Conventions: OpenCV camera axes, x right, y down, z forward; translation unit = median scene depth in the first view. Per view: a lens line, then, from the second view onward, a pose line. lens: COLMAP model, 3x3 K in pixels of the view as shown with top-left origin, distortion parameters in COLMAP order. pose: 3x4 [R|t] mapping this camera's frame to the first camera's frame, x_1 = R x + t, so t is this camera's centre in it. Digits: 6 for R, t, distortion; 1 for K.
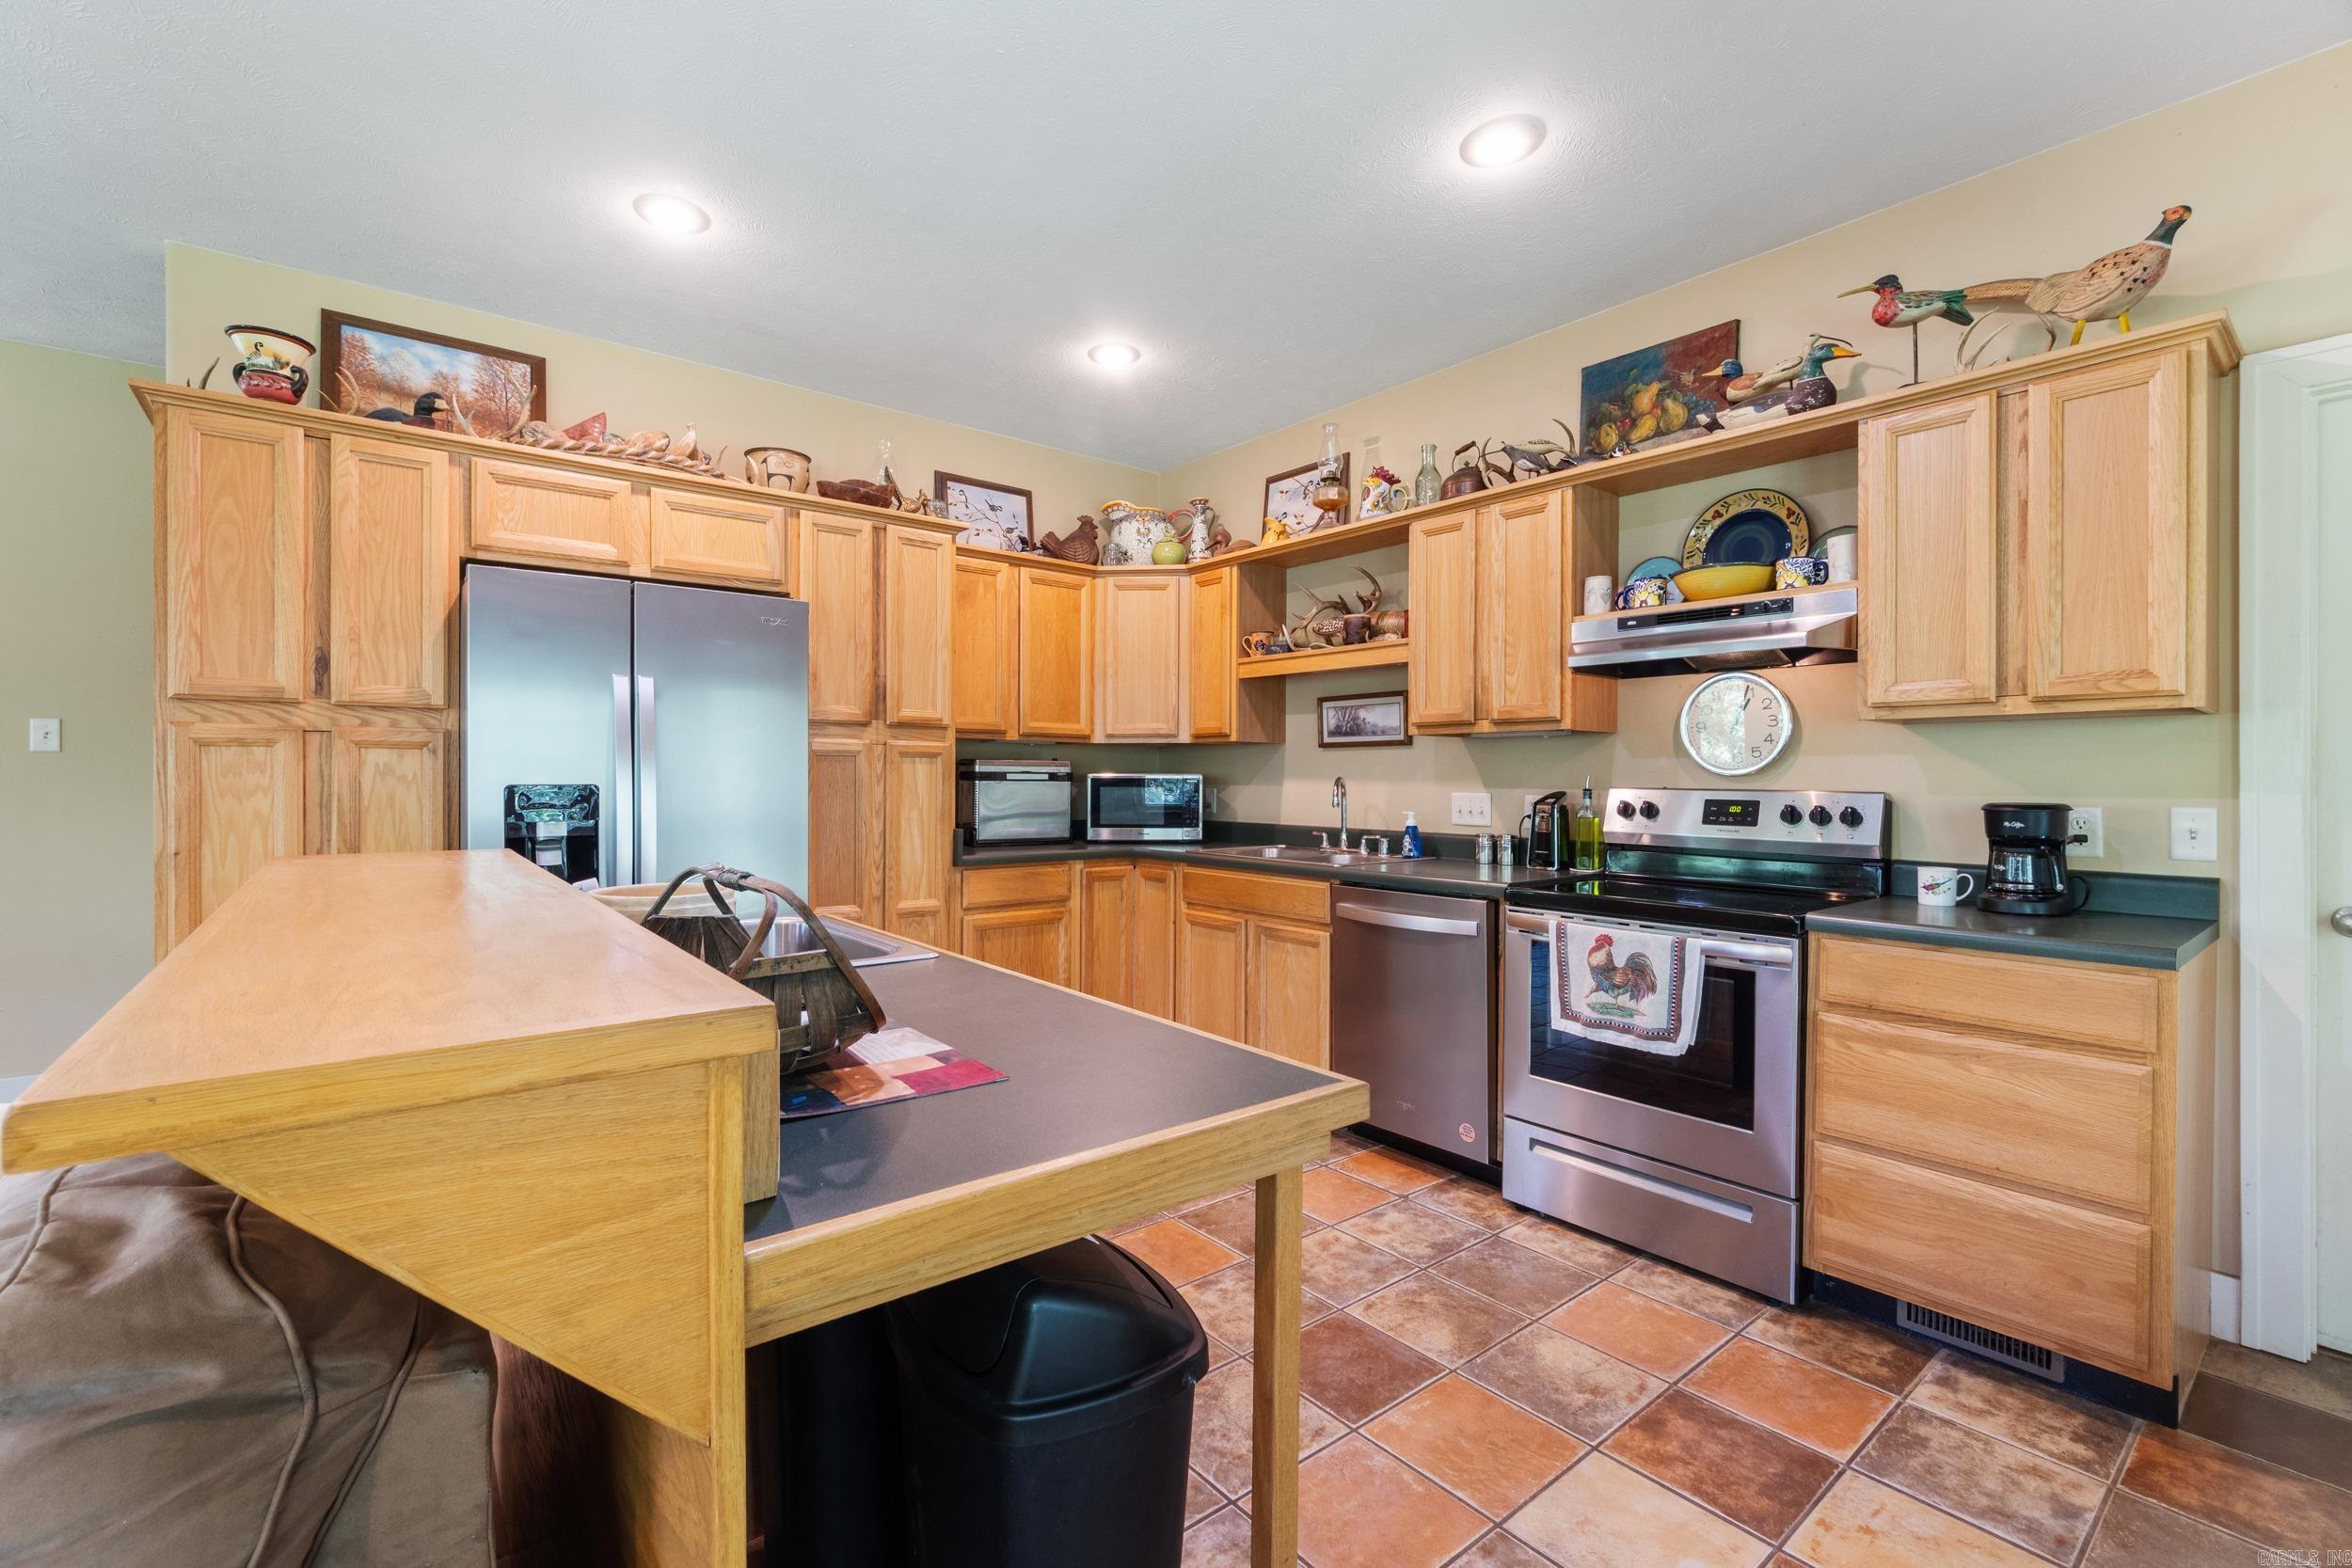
lens RADIAL K [[1013.4, 0, 1173.2], [0, 1013.4, 776.8], [0, 0, 1]] dist [-0.006134, 0.000628]
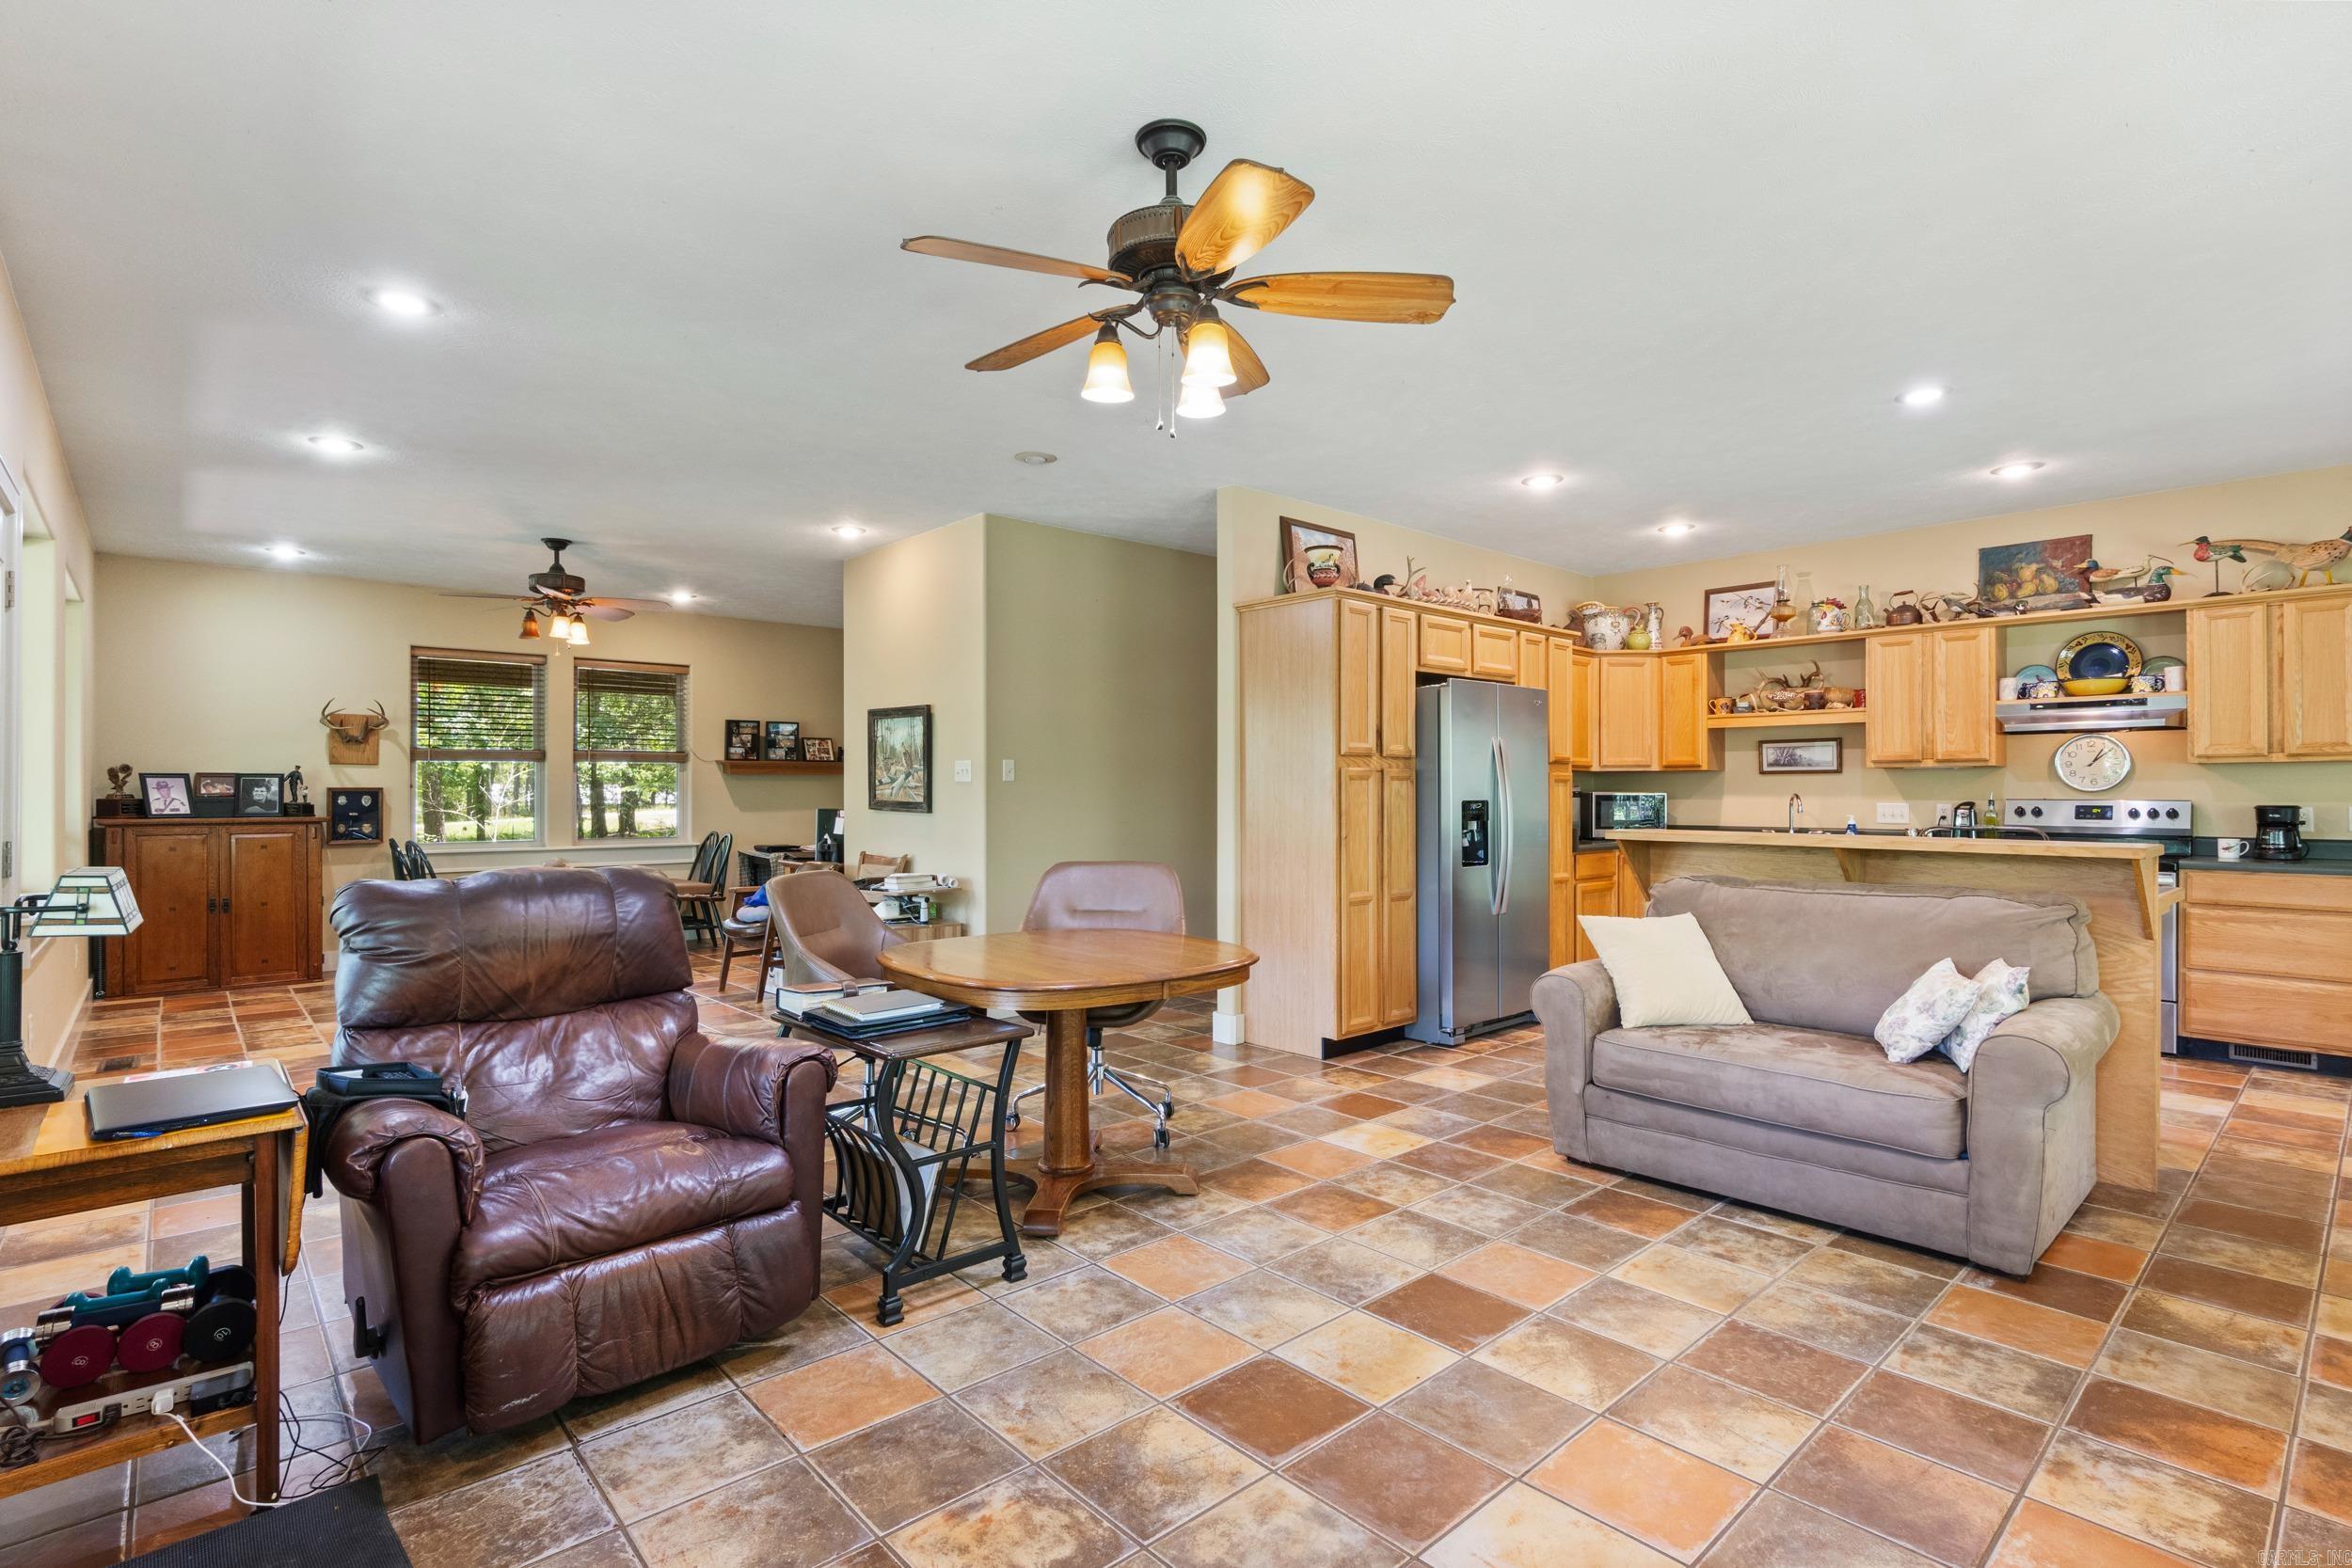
lens RADIAL K [[1106.5, 0, 1180.8], [0, 1106.5, 789.8], [0, 0, 1]] dist [-0.003332, 0.000761]
pose [[0.998109, -0.005210, 0.061245, -1.222856], [0.005380, 0.999982, -0.002618, -0.008680], [-0.061230, 0.002943, 0.998119, -0.882681]]
